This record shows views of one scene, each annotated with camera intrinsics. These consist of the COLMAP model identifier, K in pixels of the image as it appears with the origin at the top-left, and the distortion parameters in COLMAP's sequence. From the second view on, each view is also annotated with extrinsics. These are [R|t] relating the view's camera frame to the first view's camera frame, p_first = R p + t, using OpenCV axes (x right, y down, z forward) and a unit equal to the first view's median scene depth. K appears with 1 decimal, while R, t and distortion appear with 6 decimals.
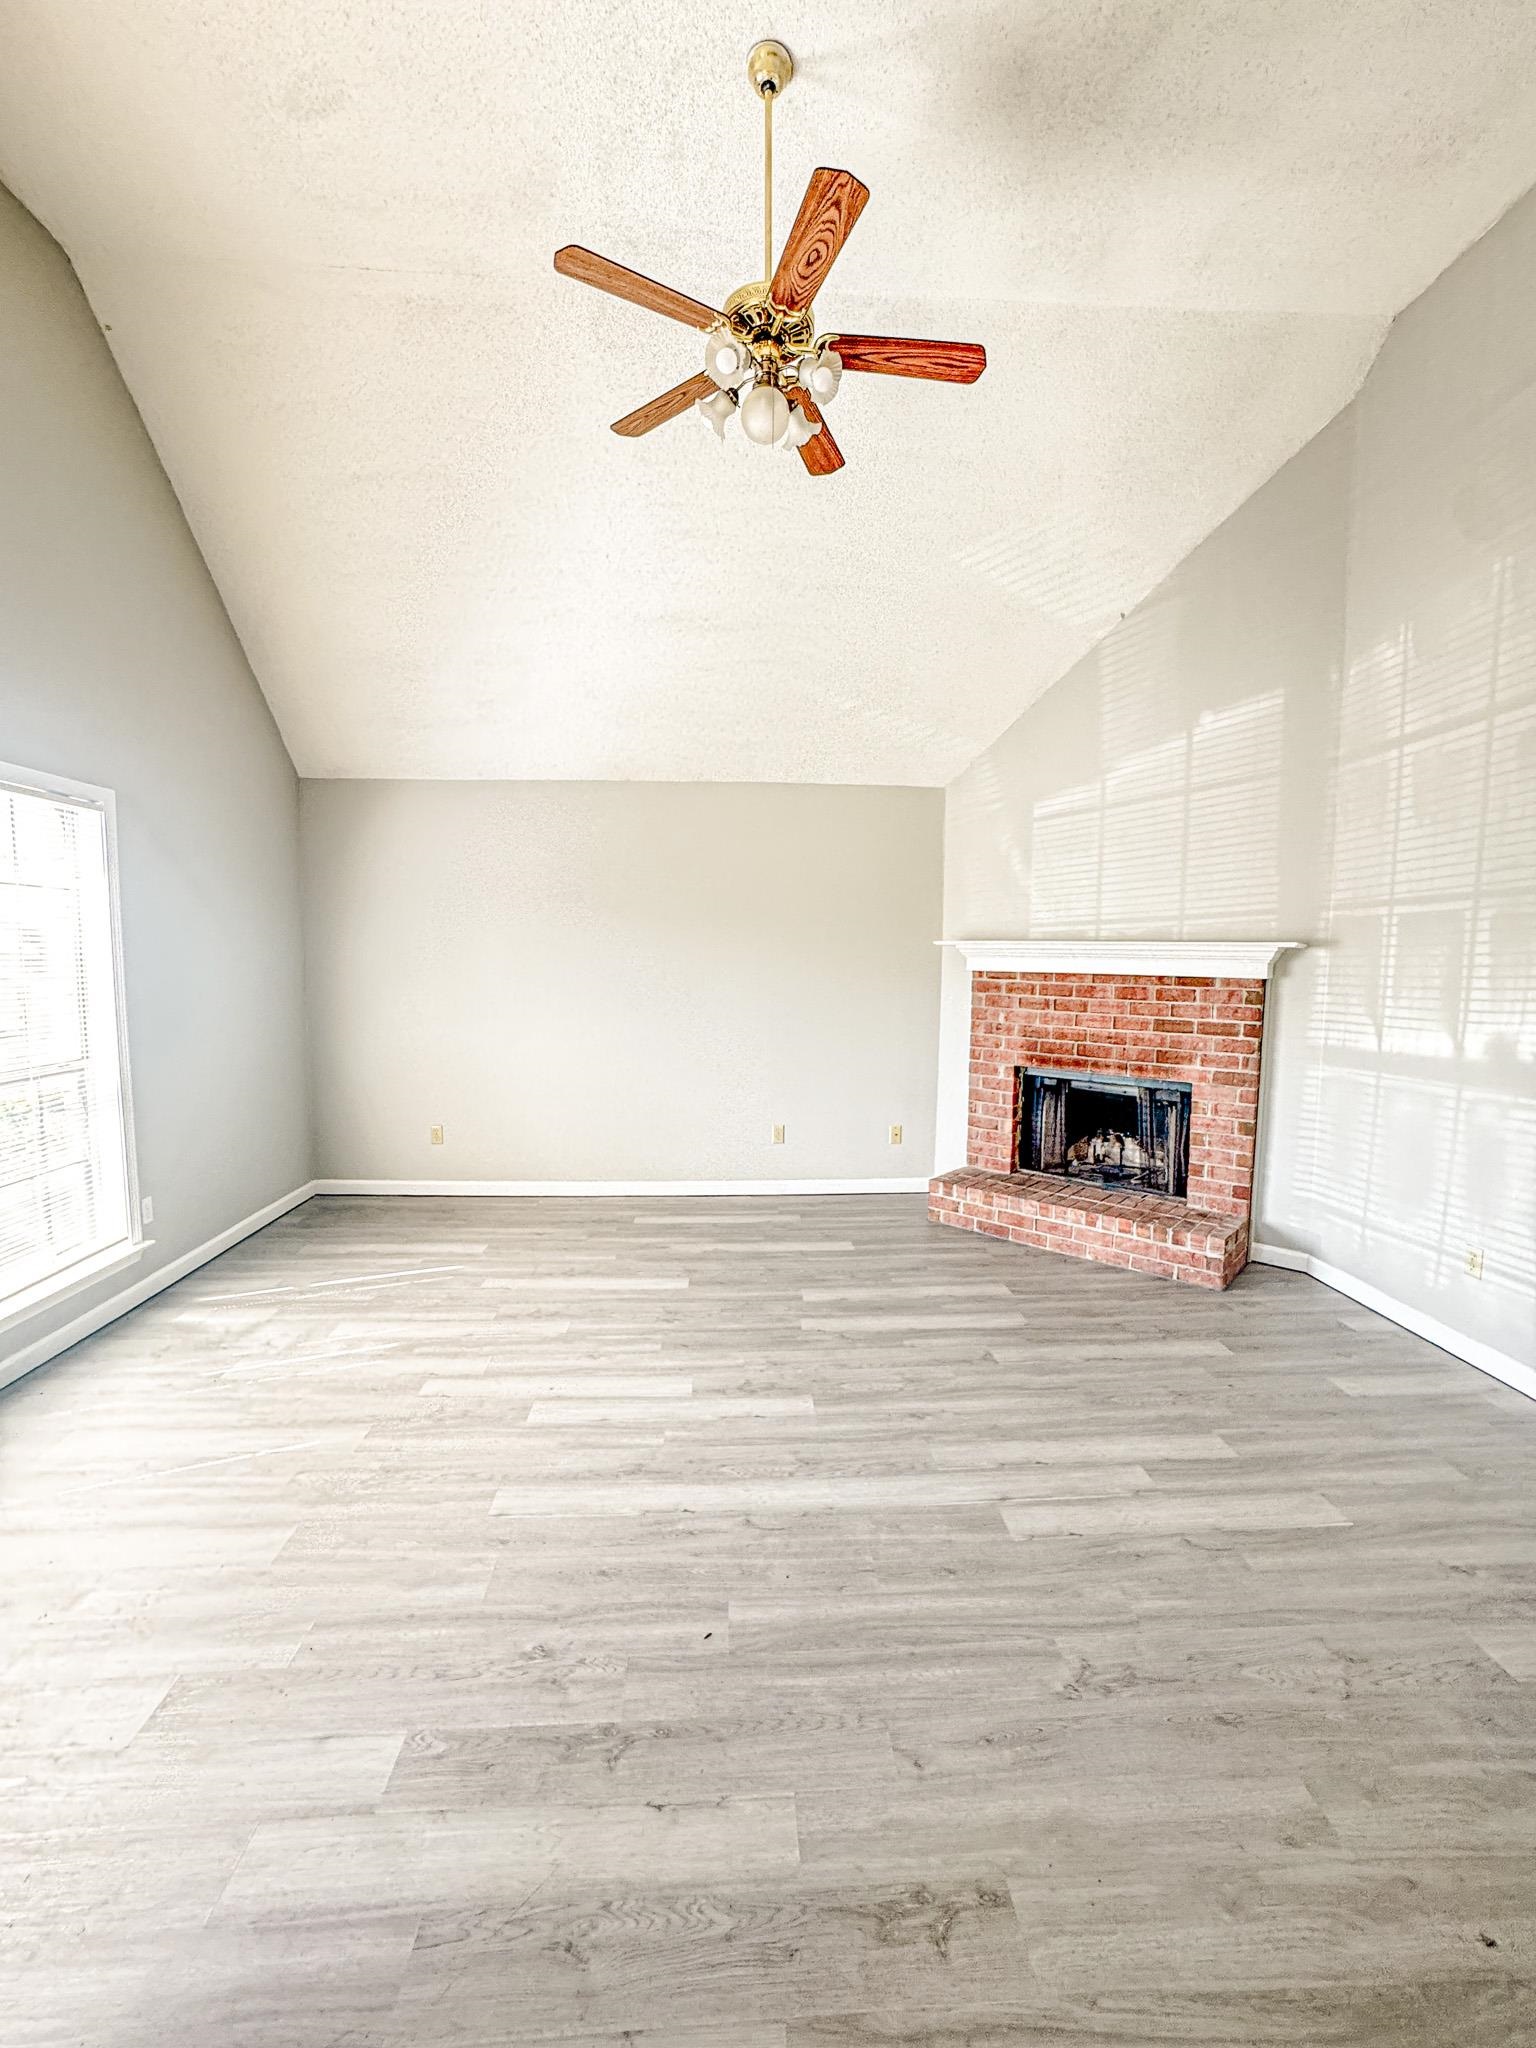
lens RADIAL K [[841.8, 0, 771.2], [0, 841.8, 1022.3], [0, 0, 1]] dist [-0.078646, 0.037431]
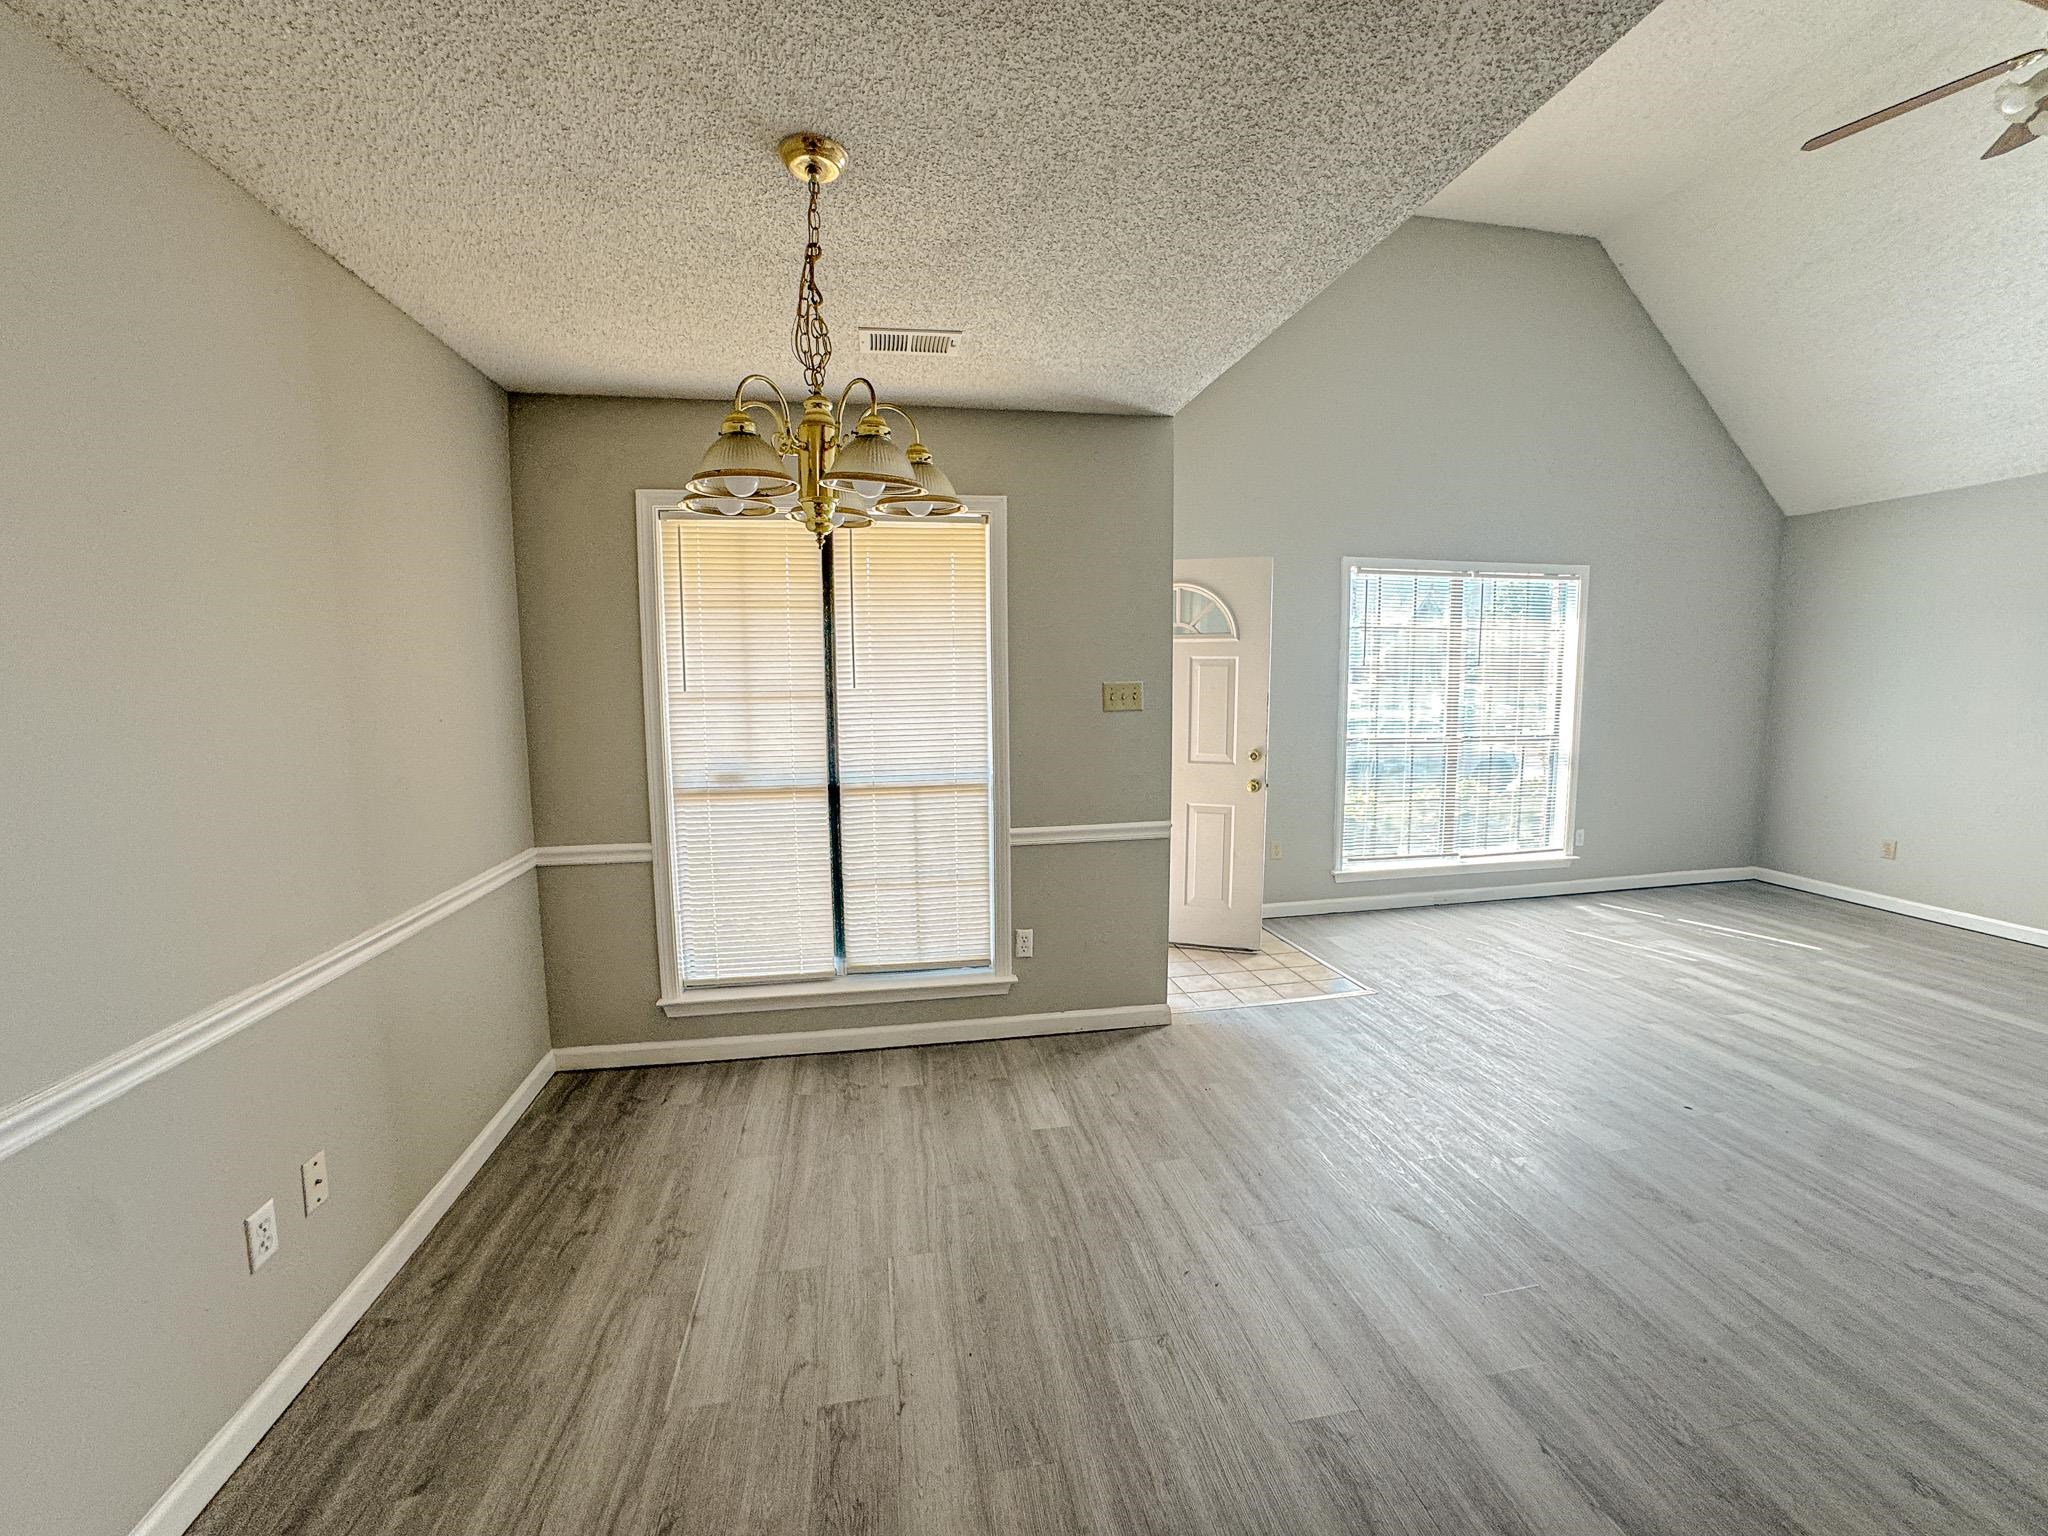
lens RADIAL K [[841.8, 0, 1026.8], [0, 841.8, 767.9], [0, 0, 1]] dist [-0.078646, 0.037431]
pose [[0.119975, 0.101749, -0.987549, 0.604503], [-0.073801, 0.992896, 0.093334, 0.032915], [0.990030, 0.061684, 0.126632, -0.233442]]
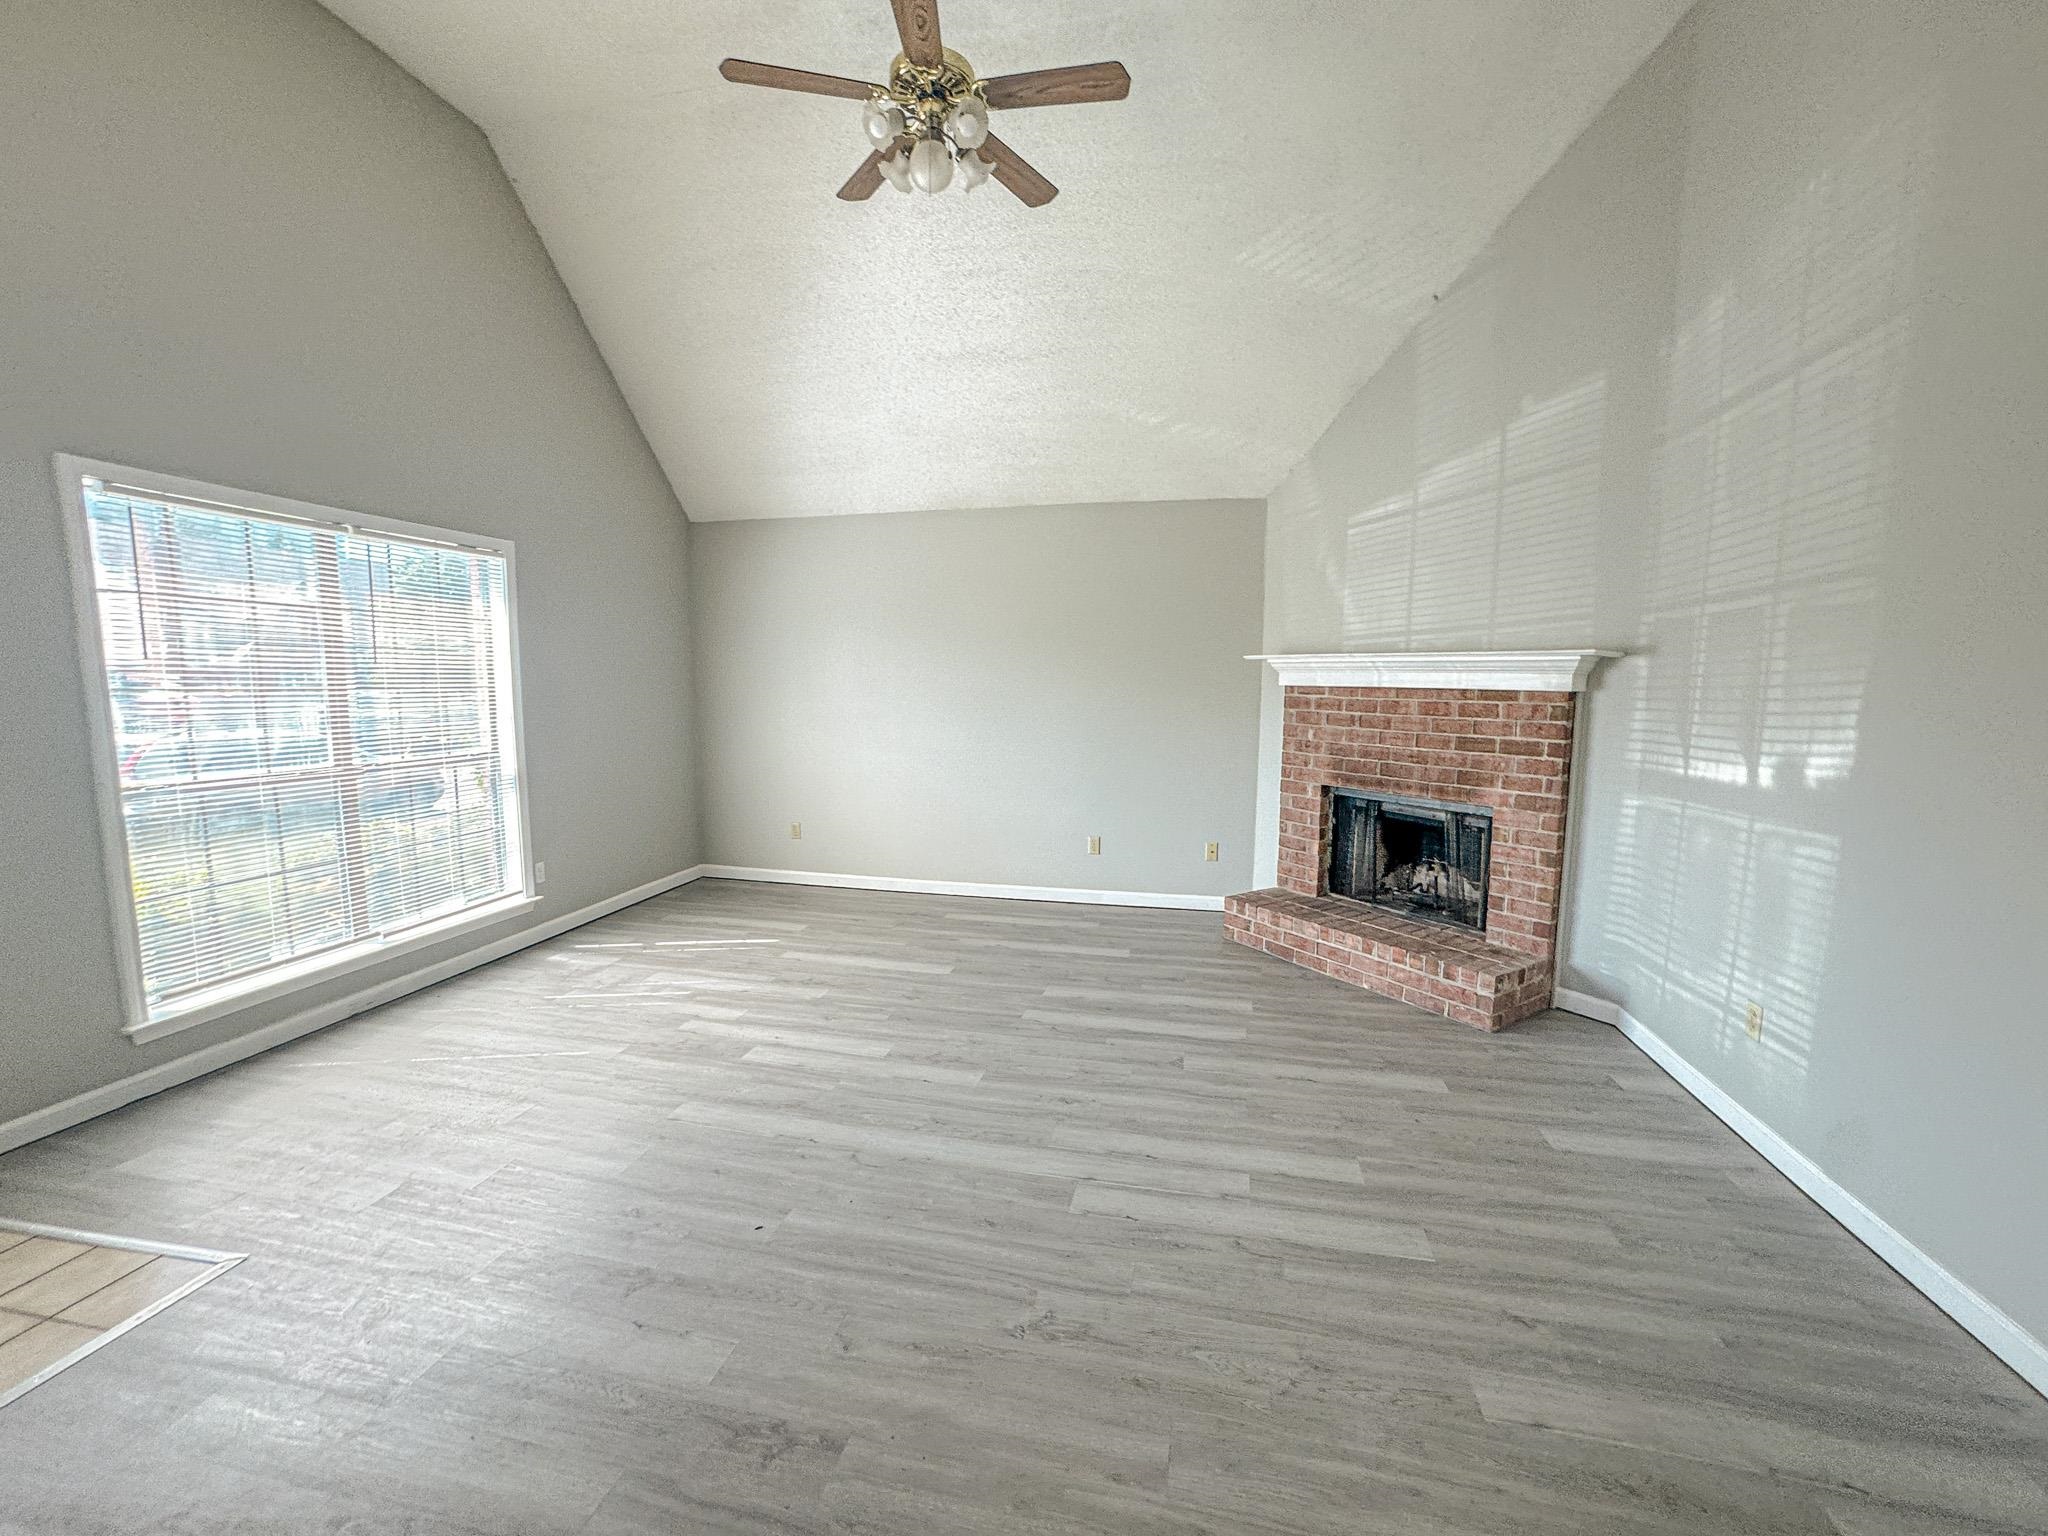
lens RADIAL K [[841.8, 0, 1026.8], [0, 841.8, 767.9], [0, 0, 1]] dist [-0.078646, 0.037431]
pose [[0.960298, 0.026126, -0.277750, 0.307762], [-0.019574, 0.999462, 0.026334, 0.018636], [0.278289, -0.019851, 0.960292, -0.017668]]
